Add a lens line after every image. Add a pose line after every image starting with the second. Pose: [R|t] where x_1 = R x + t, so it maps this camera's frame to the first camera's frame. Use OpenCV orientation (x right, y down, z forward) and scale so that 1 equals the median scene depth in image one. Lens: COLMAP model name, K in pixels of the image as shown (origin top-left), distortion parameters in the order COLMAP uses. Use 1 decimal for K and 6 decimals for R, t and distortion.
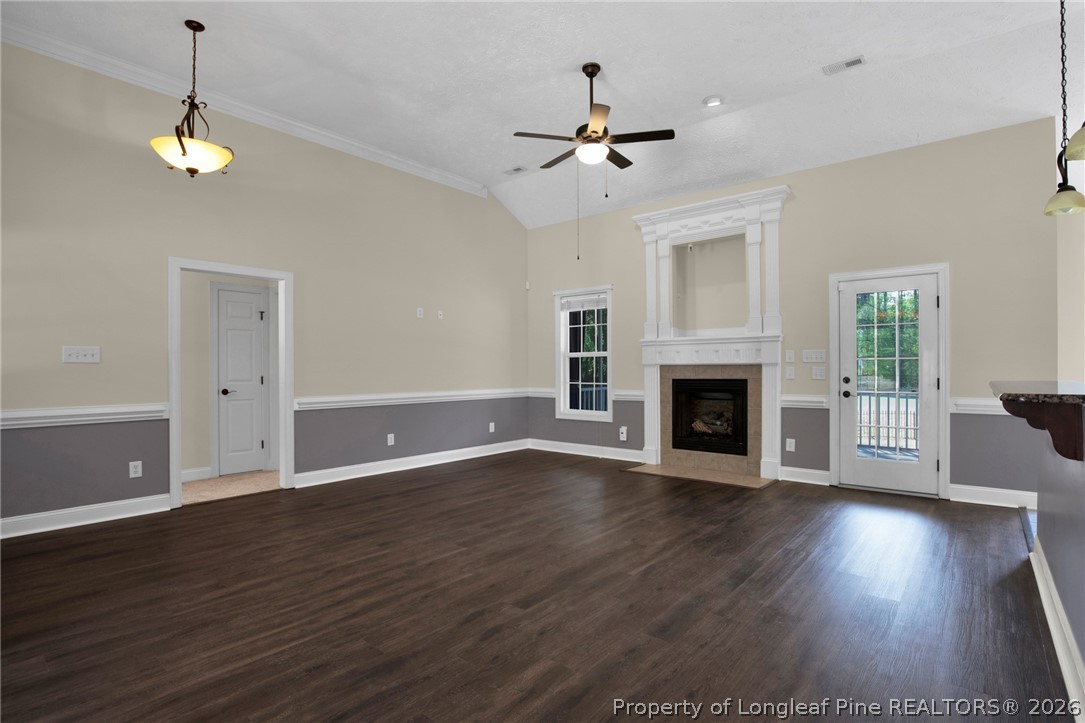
lens RADIAL K [[529.0, 0, 545.2], [0, 529.0, 368.1], [0, 0, 1]] dist [-0.029641, 0.000774]
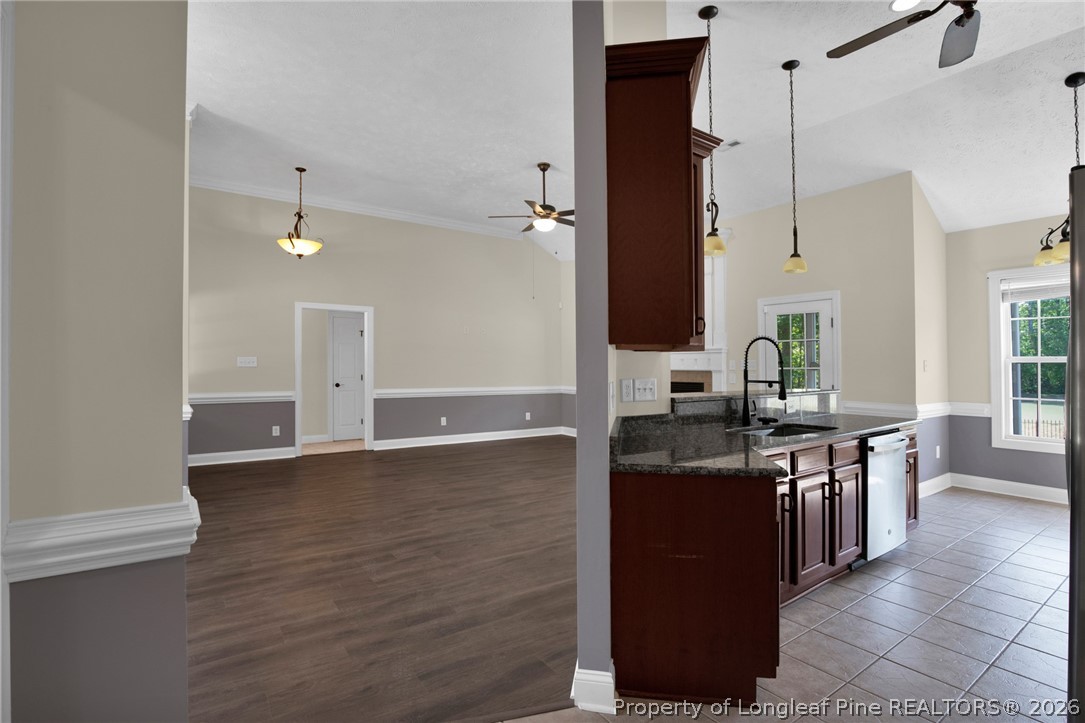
lens RADIAL K [[510.9, 0, 547.2], [0, 510.9, 367.8], [0, 0, 1]] dist [-0.022925, 0.000954]
pose [[0.968206, 0.010414, -0.249937, 0.364377], [-0.009532, 0.999943, 0.004738, -0.018606], [0.249972, -0.002205, 0.968251, -0.284093]]
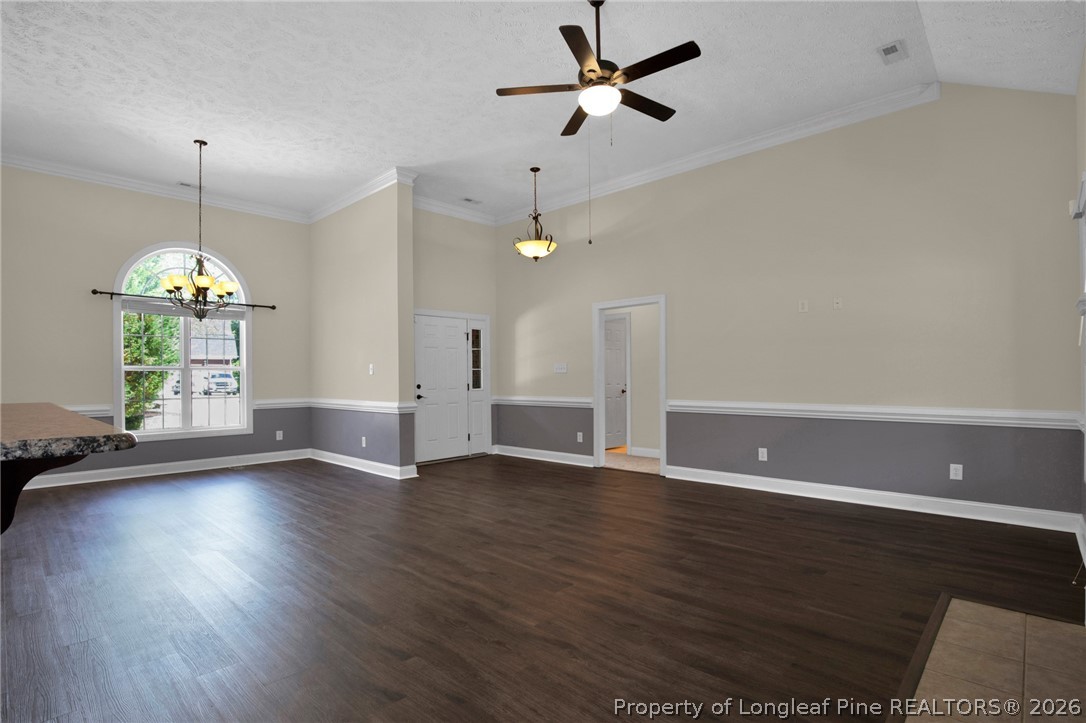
lens RADIAL K [[532.0, 0, 544.4], [0, 532.0, 376.6], [0, 0, 1]] dist [-0.033278, 0.000020]
pose [[-0.055430, 0.003090, -0.998458, 0.720769], [0.007262, 0.999970, 0.002691, -0.001728], [0.998436, -0.007102, -0.055450, 0.790352]]
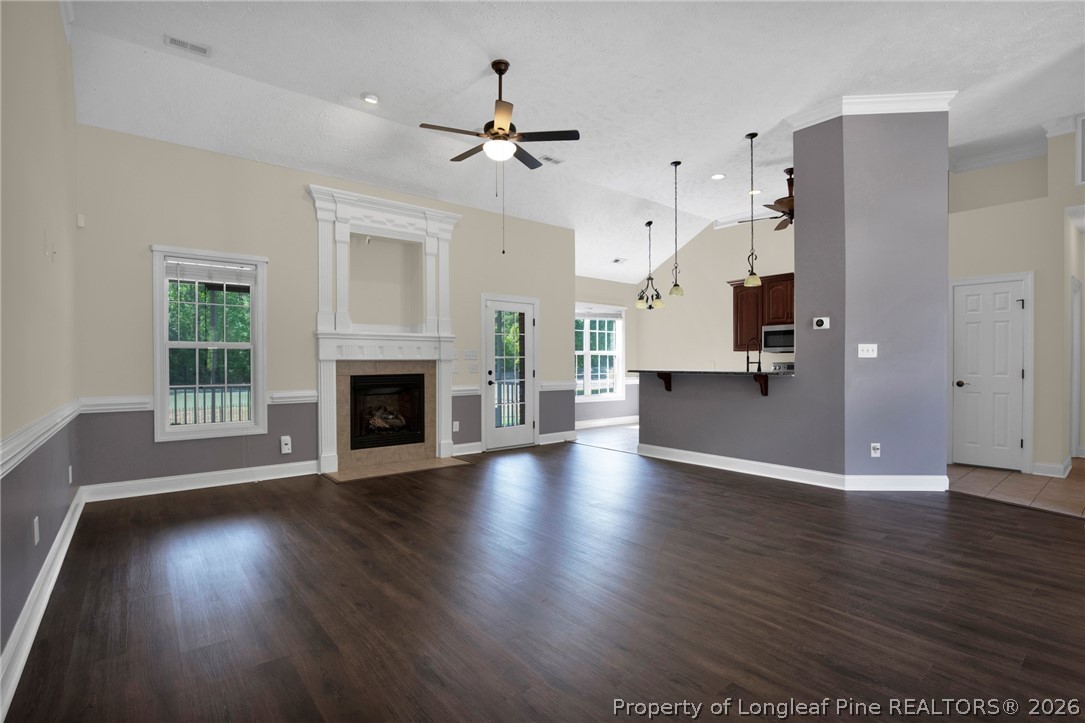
lens RADIAL K [[510.9, 0, 547.2], [0, 510.9, 367.8], [0, 0, 1]] dist [-0.022925, 0.000954]
pose [[0.184507, -0.007306, 0.982804, -0.705281], [0.001261, 0.999973, 0.007197, 0.000954], [-0.982830, -0.000088, 0.184511, 0.602318]]
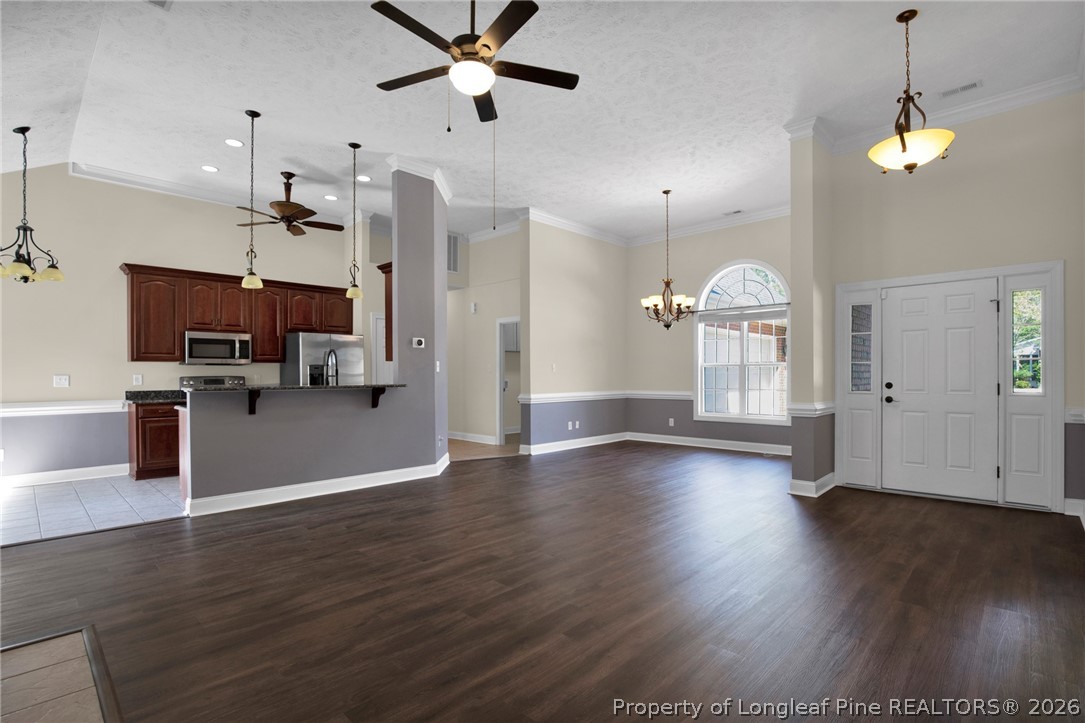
lens RADIAL K [[514.8, 0, 541.6], [0, 514.8, 368.3], [0, 0, 1]] dist [-0.010538, 0.000189]
pose [[-0.997462, 0.008308, 0.070719, -0.043408], [0.007311, 0.999870, -0.014341, 0.001129], [-0.070829, -0.013787, -0.997393, 1.403359]]
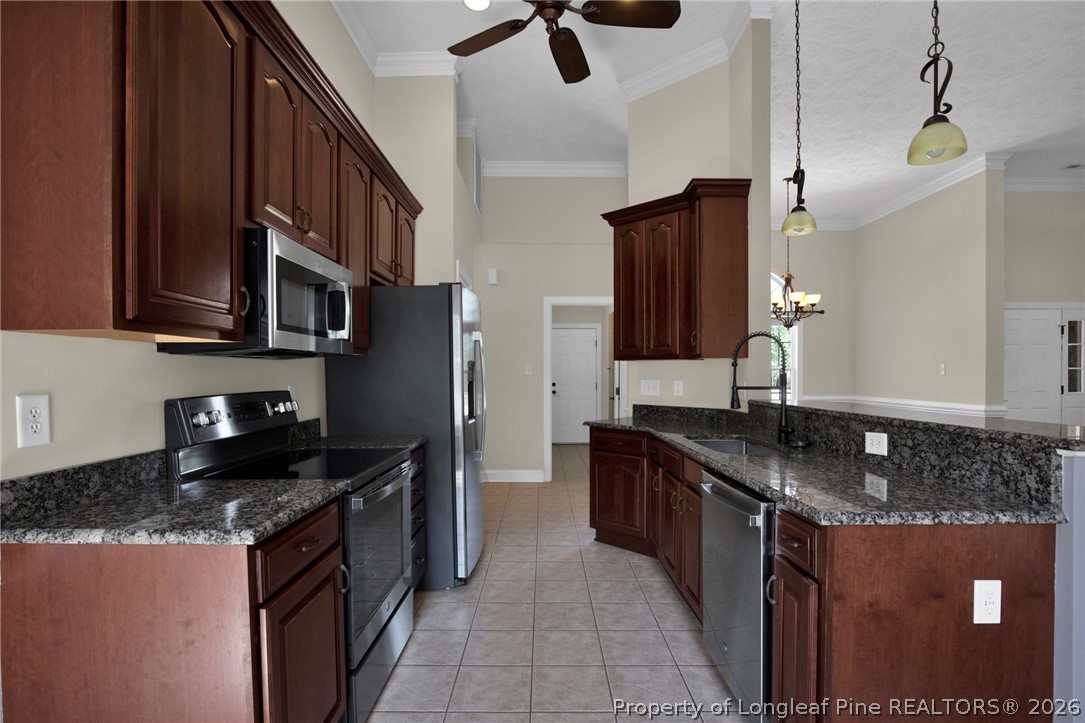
lens RADIAL K [[519.1, 0, 539.8], [0, 519.1, 382.8], [0, 0, 1]] dist [-0.028851, 0.000541]
pose [[-0.768018, 0.017649, -0.640185, 0.955747], [0.004382, 0.999742, 0.022304, -0.018639], [0.640413, 0.014324, -0.767897, 0.617564]]
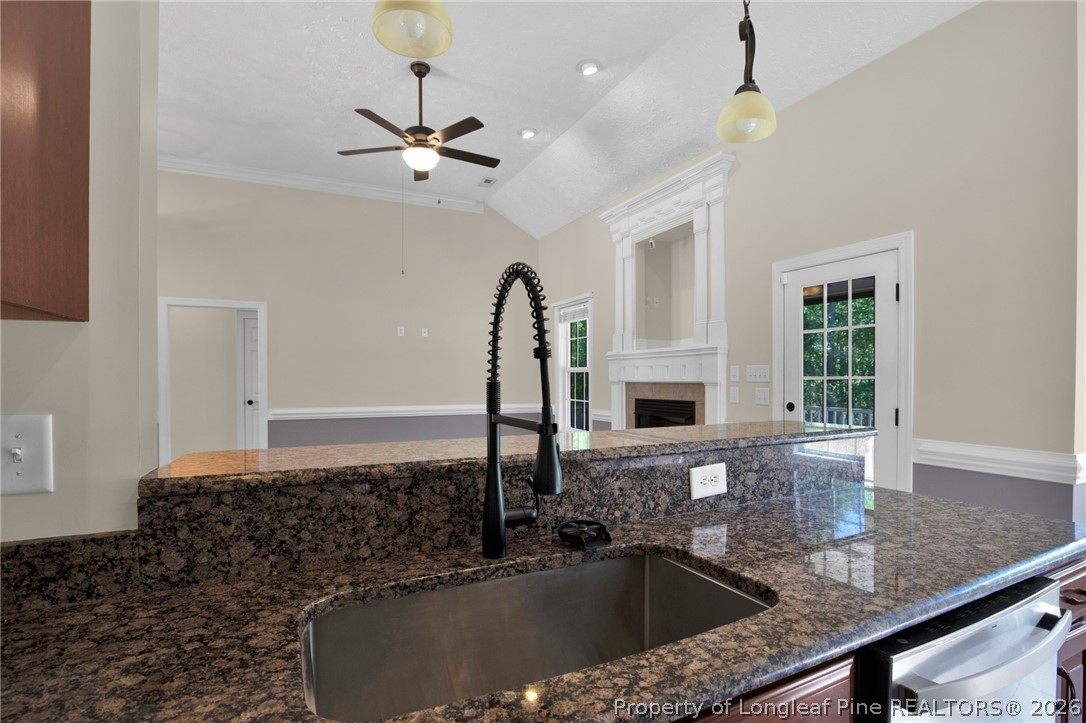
lens RADIAL K [[519.6, 0, 540.3], [0, 519.6, 382.8], [0, 0, 1]] dist [-0.028851, 0.000541]
pose [[0.912390, 0.007502, -0.409254, 0.544794], [-0.003345, 0.999935, 0.010871, -0.016980], [0.409309, -0.008549, 0.912356, 0.201473]]
